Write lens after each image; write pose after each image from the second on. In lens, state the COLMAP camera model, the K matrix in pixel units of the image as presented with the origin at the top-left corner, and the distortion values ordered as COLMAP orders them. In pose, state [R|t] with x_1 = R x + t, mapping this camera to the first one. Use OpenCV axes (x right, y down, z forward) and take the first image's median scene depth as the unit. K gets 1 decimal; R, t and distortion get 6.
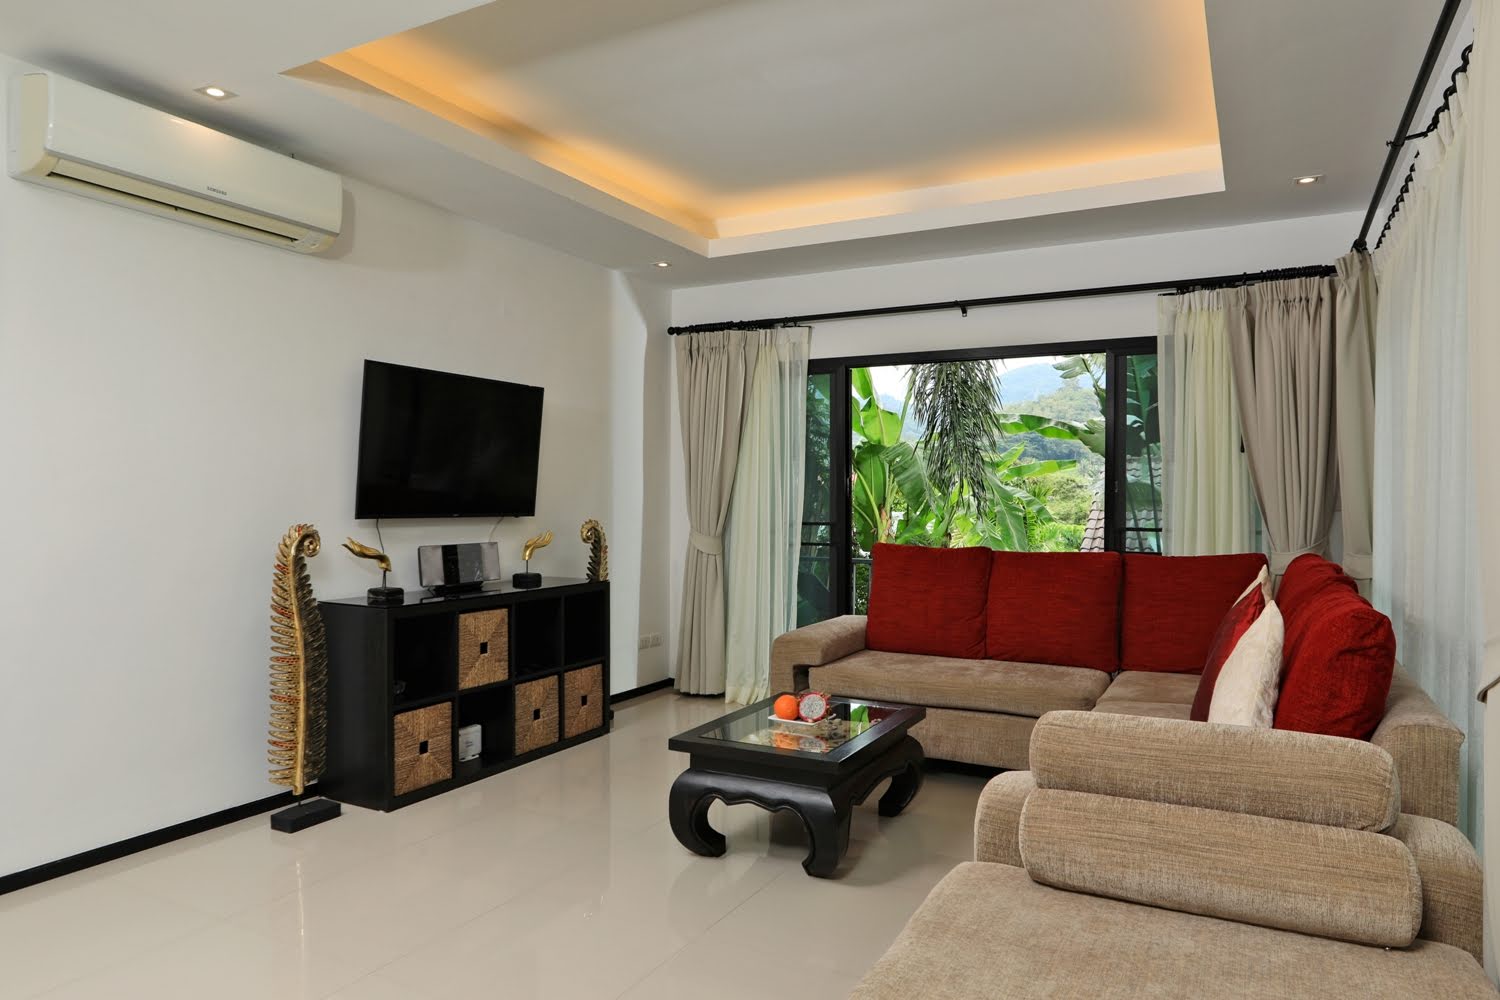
lens RADIAL K [[931.5, 0, 742.6], [0, 931.5, 505.2], [0, 0, 1]] dist [0.003222, 0.000757]
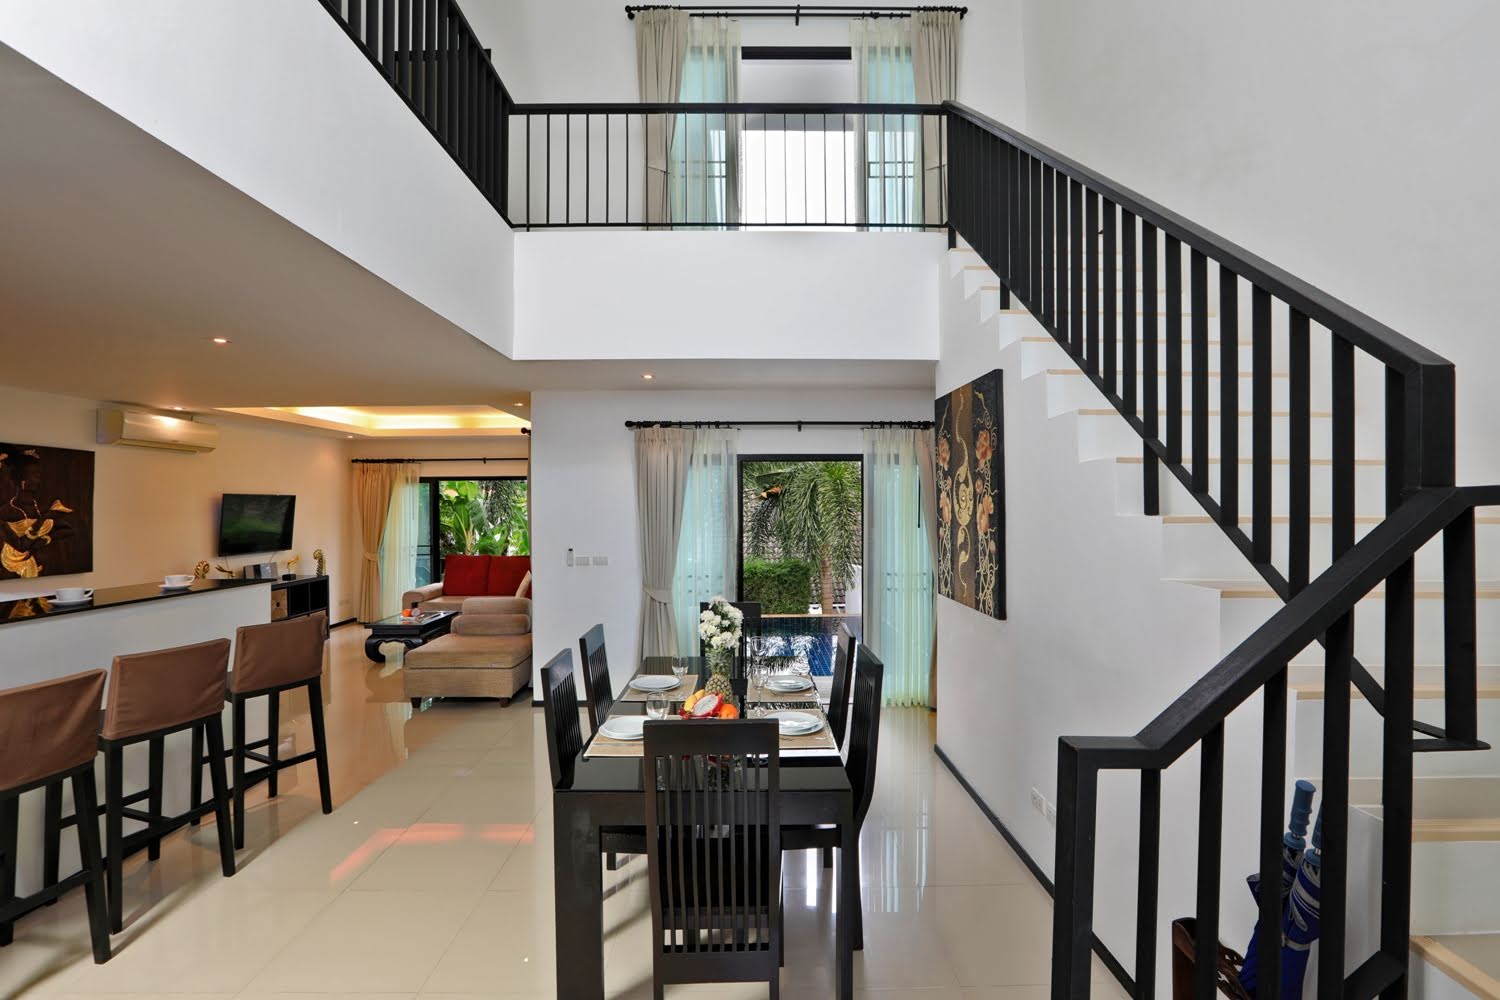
lens RADIAL K [[697.4, 0, 738.2], [0, 697.4, 488.1], [0, 0, 1]] dist [-0.001419, 0.001538]
pose [[0.893322, -0.009371, 0.449319, -0.004244], [0.019837, 0.999630, -0.018590, -0.085839], [-0.448979, 0.025520, 0.893178, -1.042779]]
